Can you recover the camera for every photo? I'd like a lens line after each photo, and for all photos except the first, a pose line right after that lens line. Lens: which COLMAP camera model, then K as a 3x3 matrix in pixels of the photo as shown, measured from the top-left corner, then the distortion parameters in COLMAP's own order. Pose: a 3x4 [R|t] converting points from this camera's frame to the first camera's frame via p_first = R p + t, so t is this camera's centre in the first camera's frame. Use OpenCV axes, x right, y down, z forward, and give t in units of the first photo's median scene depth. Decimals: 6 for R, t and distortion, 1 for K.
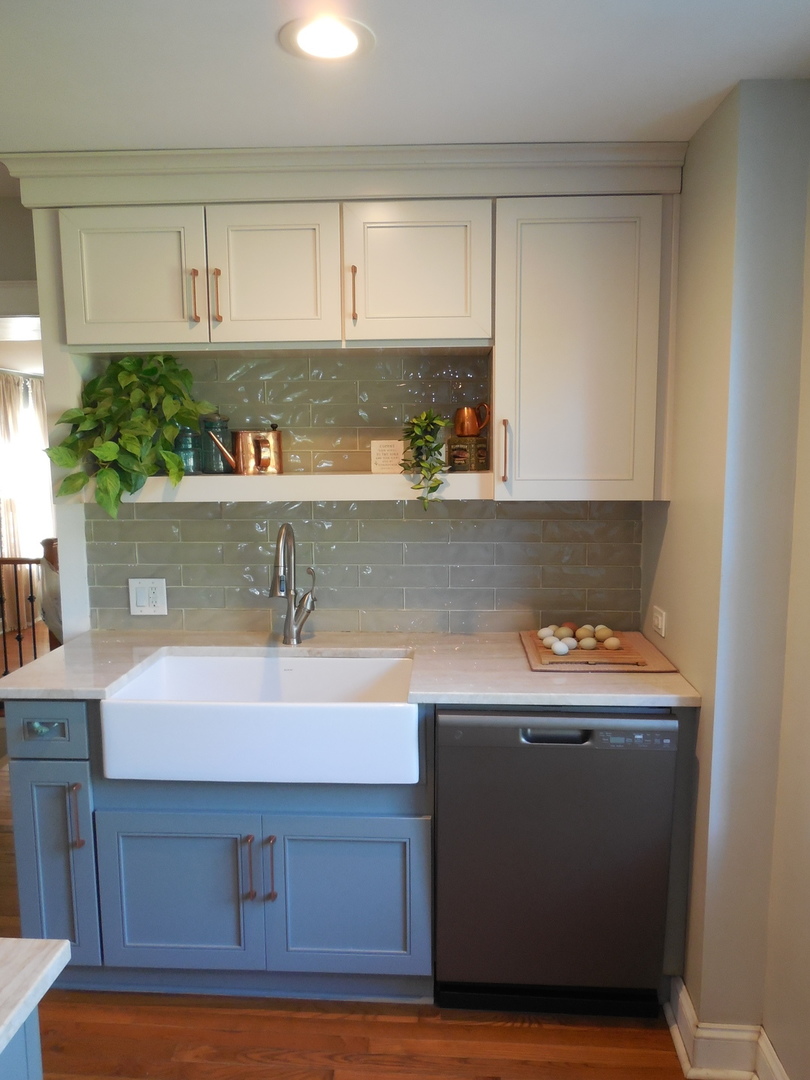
lens RADIAL K [[827.0, 0, 405.0], [0, 827.0, 540.0], [0, 0, 1]] dist [-0.005187, 0.008231]
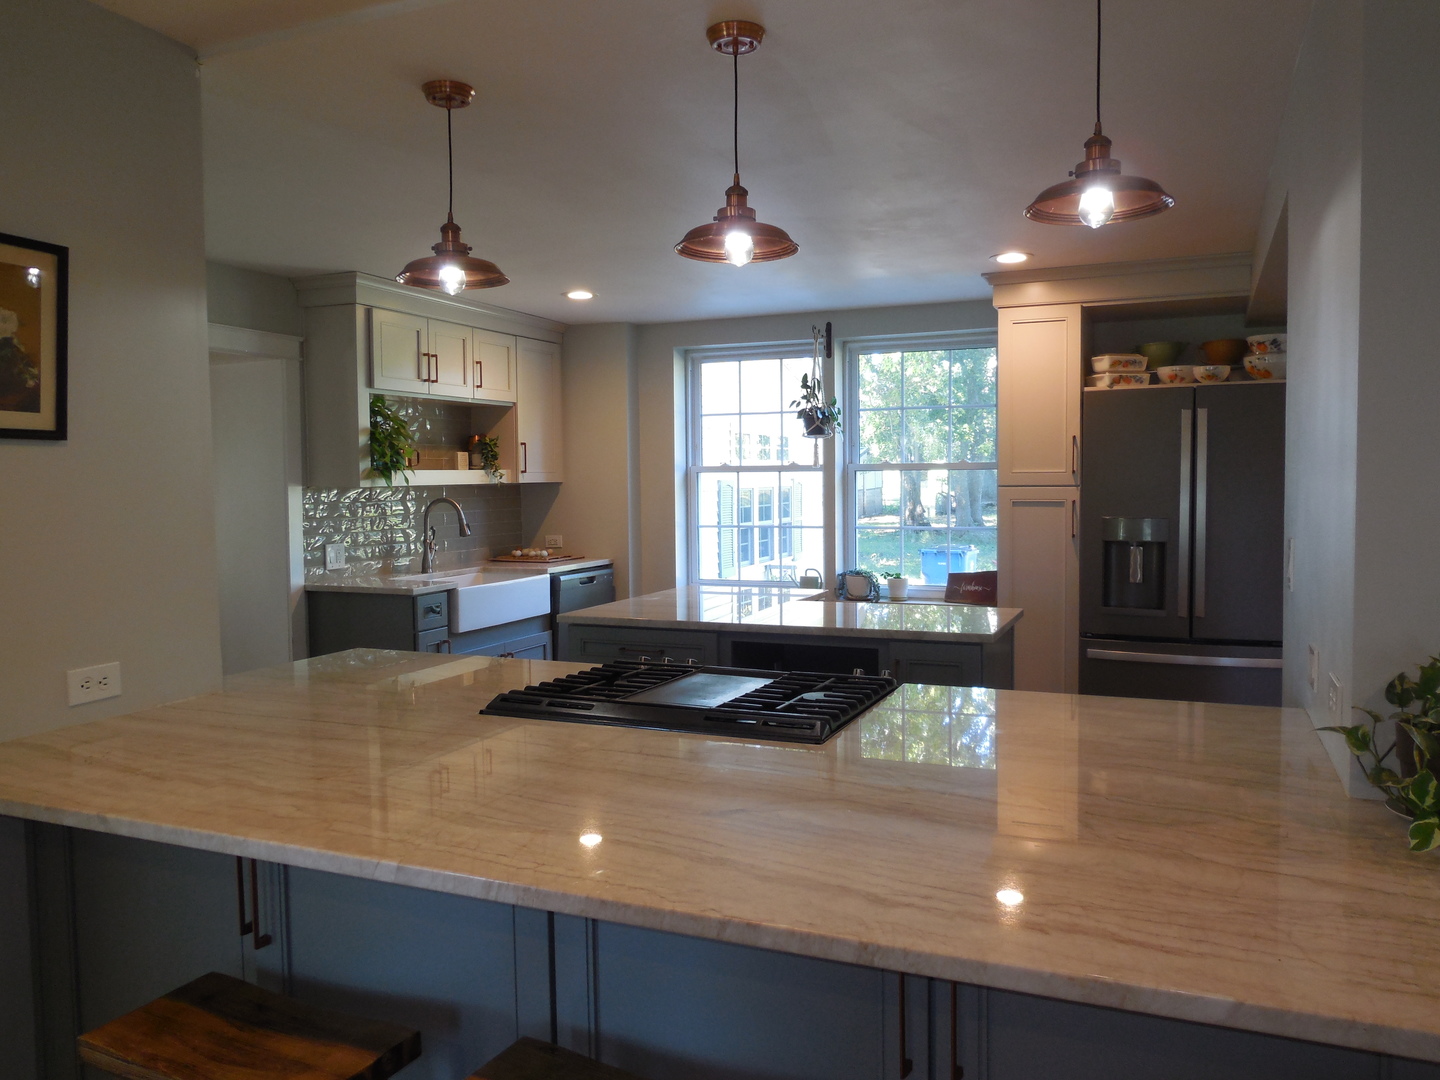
lens RADIAL K [[1102.7, 0, 720.0], [0, 1102.7, 540.0], [0, 0, 1]] dist [-0.005187, 0.008231]
pose [[0.339773, -0.050901, 0.939129, -2.339592], [0.124288, 0.992207, 0.008811, 0.132045], [-0.932259, 0.113729, 0.343452, -0.361040]]
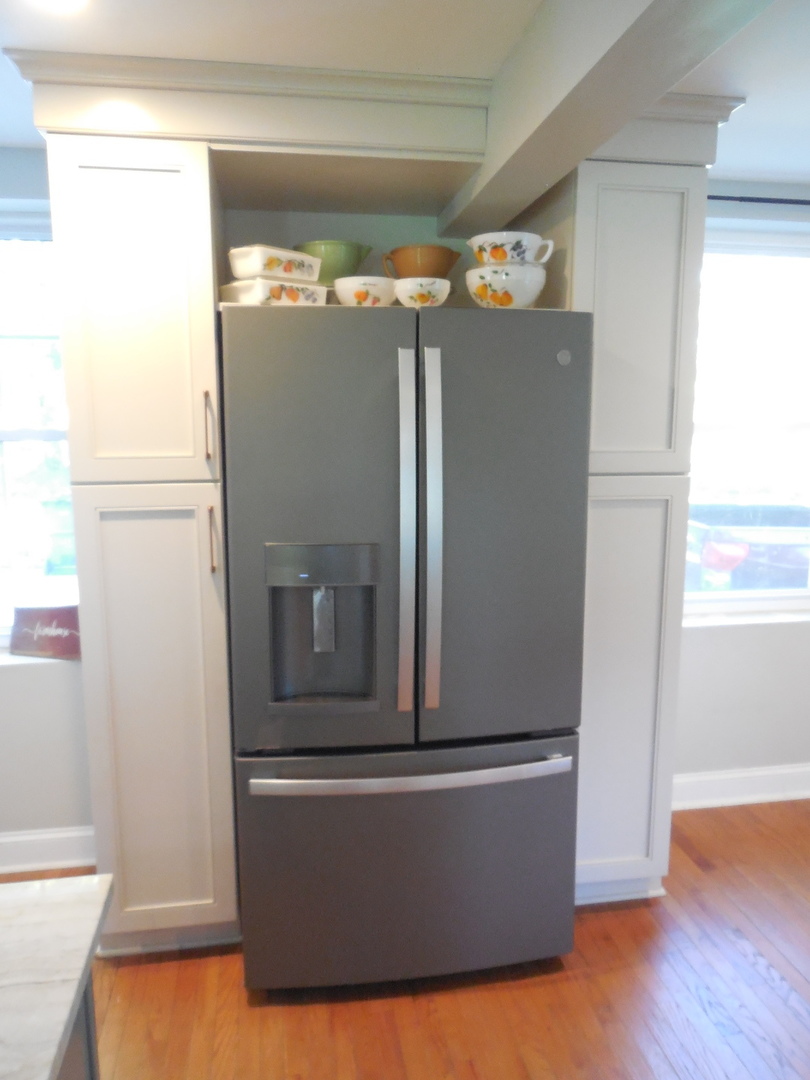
lens RADIAL K [[712.2, 0, 405.2], [0, 712.2, 494.3], [0, 0, 1]] dist [0.001080, 0.002114]
pose [[-0.224169, -0.127016, 0.966238, -0.821416], [0.121130, 0.980151, 0.156947, 0.049268], [-0.966993, 0.152223, -0.204334, -0.320963]]
